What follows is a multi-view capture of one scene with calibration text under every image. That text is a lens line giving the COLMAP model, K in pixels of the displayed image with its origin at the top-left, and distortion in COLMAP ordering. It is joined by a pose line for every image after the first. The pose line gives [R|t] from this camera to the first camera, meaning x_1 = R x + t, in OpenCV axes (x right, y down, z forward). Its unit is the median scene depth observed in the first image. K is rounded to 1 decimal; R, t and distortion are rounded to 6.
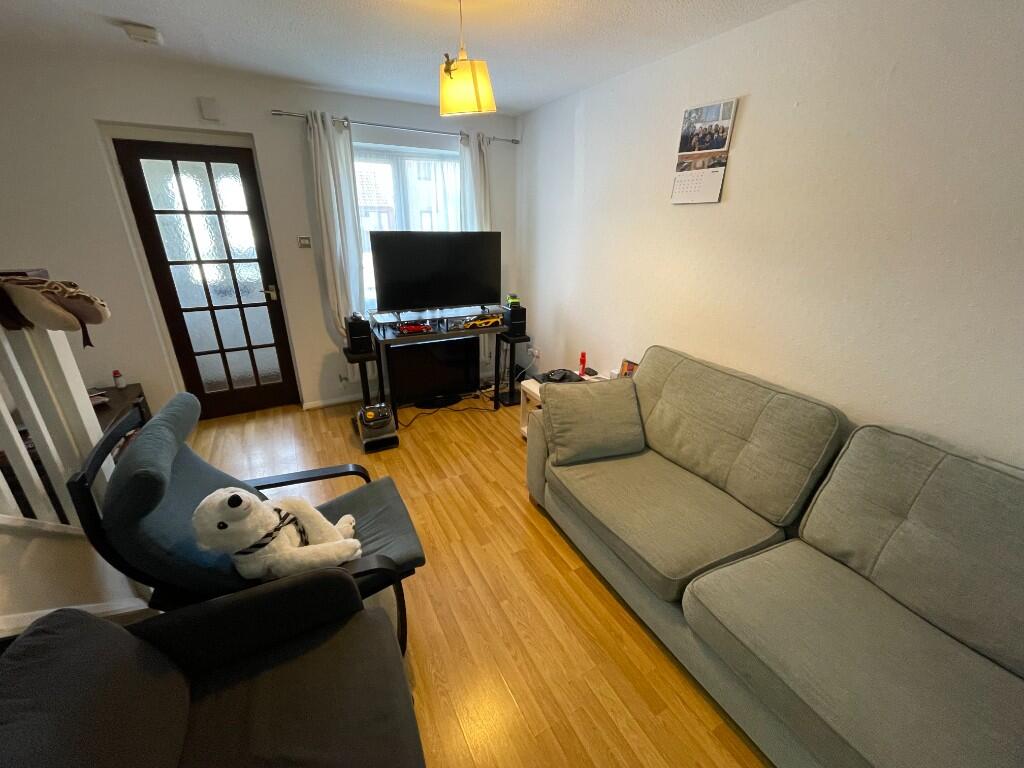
lens RADIAL K [[416.5, 0, 512.2], [0, 416.5, 386.1], [0, 0, 1]] dist [0.000069, -0.000359]
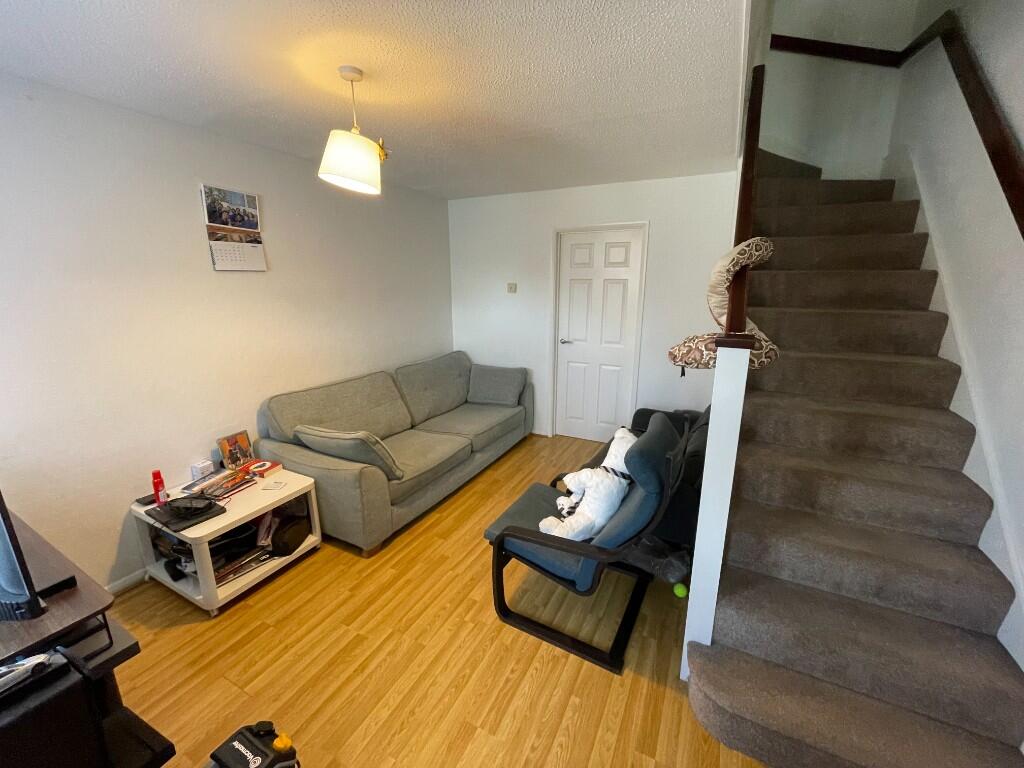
lens RADIAL K [[416.5, 0, 512.9], [0, 416.5, 386.1], [0, 0, 1]] dist [0.000069, -0.000359]
pose [[-0.569620, -0.219218, 0.792134, -0.975629], [0.292713, 0.846476, 0.444745, -0.478795], [-0.768018, 0.485203, -0.418002, 1.099927]]
